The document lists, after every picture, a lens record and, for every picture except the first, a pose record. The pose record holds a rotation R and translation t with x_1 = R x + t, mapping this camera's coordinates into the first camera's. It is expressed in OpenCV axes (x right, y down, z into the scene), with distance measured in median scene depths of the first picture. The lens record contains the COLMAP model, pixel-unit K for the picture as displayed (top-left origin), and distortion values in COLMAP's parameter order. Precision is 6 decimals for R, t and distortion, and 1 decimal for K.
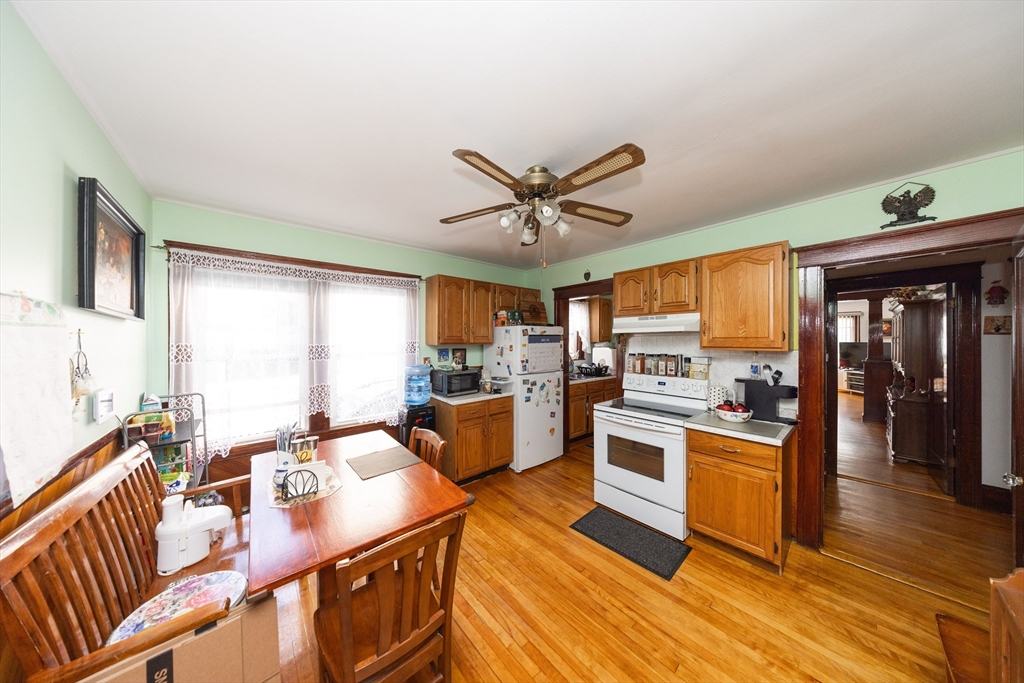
lens RADIAL K [[303.7, 0, 504.4], [0, 303.7, 337.8], [0, 0, 1]] dist [0.002054, -0.000431]
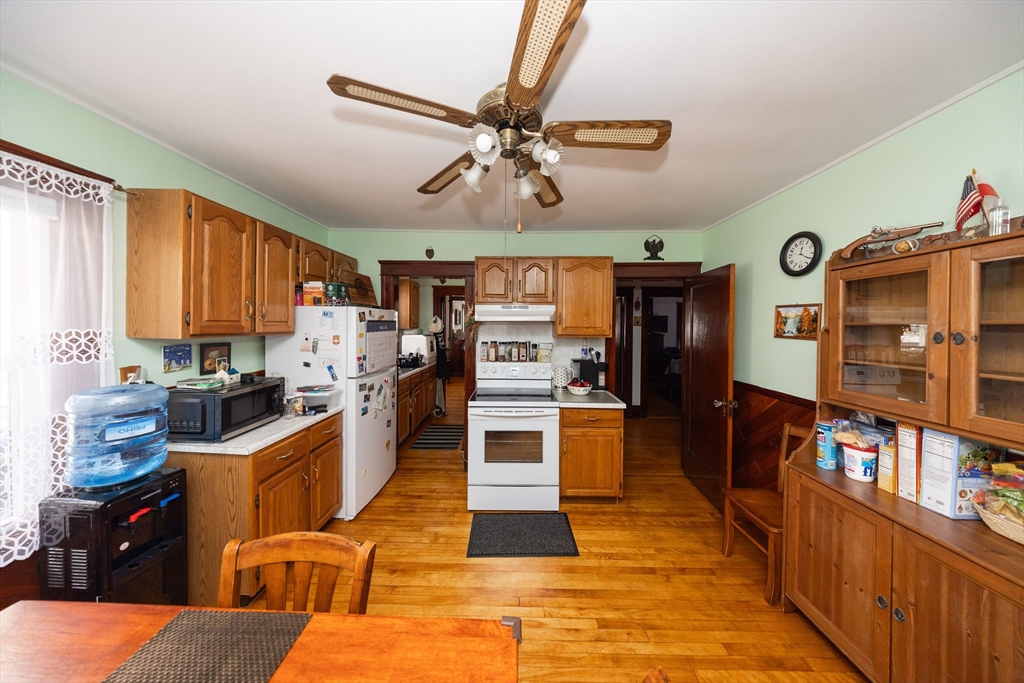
lens RADIAL K [[294.7, 0, 524.0], [0, 294.7, 328.5], [0, 0, 1]] dist [0.001436, -0.000173]
pose [[0.647388, -0.001662, 0.762159, -0.228956], [-0.012598, 0.999838, 0.012881, -0.004490], [-0.762056, -0.017941, 0.647262, 0.299114]]
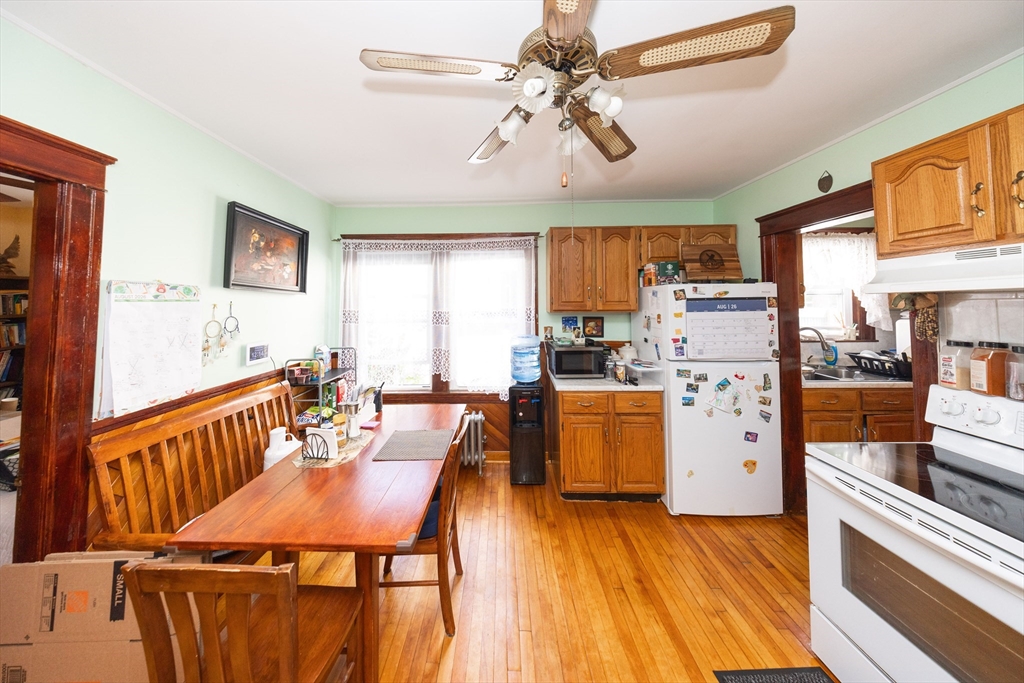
lens RADIAL K [[315.7, 0, 496.9], [0, 315.7, 289.2], [0, 0, 1]] dist [-0.001534, -0.000592]
pose [[0.744092, -0.030991, -0.667358, 0.247738], [0.008155, 0.999270, -0.037312, -0.008353], [0.668028, 0.022321, 0.743801, 0.272043]]
